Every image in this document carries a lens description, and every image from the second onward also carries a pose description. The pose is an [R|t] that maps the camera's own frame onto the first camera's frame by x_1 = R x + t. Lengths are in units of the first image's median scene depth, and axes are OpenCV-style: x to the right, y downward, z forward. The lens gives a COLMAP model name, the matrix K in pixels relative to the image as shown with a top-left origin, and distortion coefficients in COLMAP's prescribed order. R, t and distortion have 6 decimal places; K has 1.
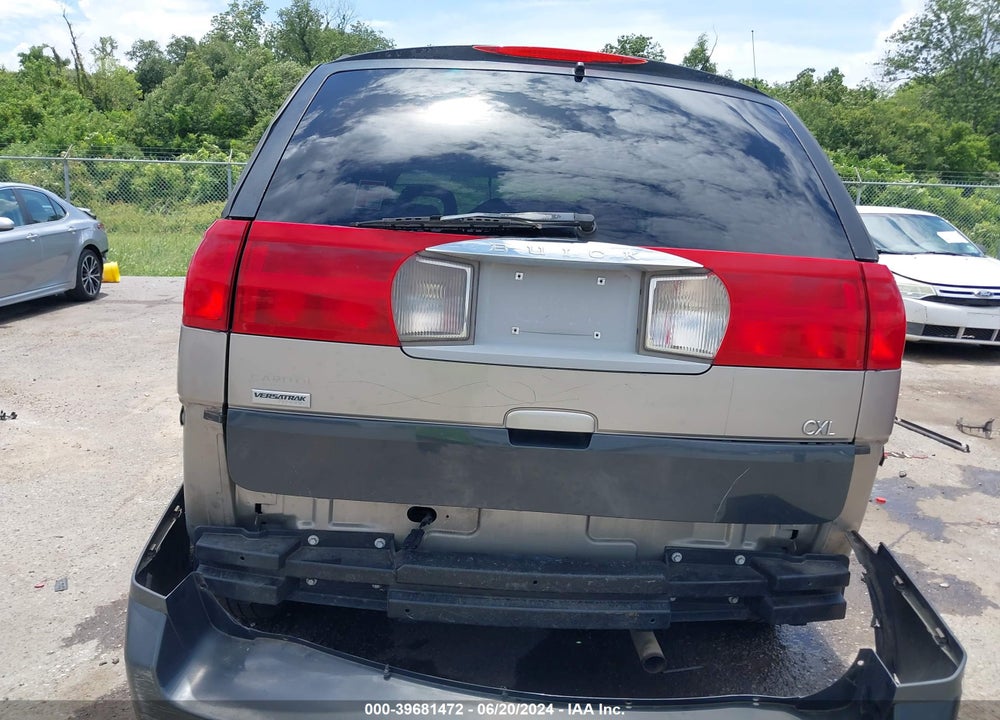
lens RADIAL K [[797.6, 0, 487.0], [0, 797.6, 354.0], [0, 0, 1]] dist [0.000350, -0.005139]
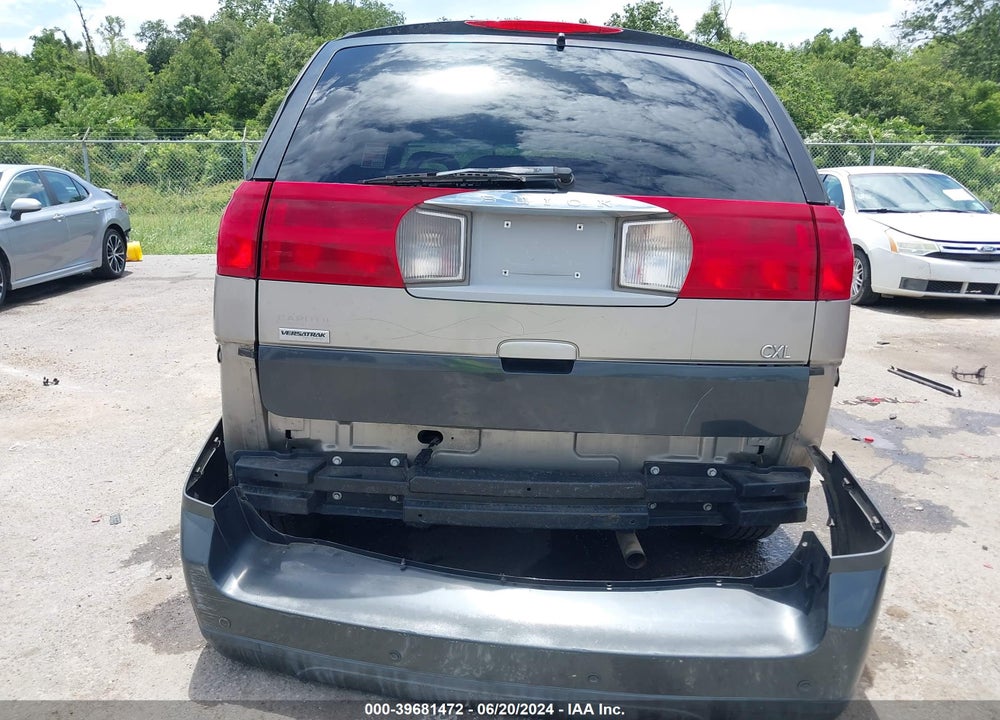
lens RADIAL K [[797.6, 0, 503.4], [0, 797.6, 357.5], [0, 0, 1]] dist [0.000350, -0.005139]
pose [[0.999622, -0.026705, -0.006543, 0.032324], [0.026924, 0.998987, 0.036053, 0.046827], [0.005574, -0.036215, 0.999328, -0.136776]]
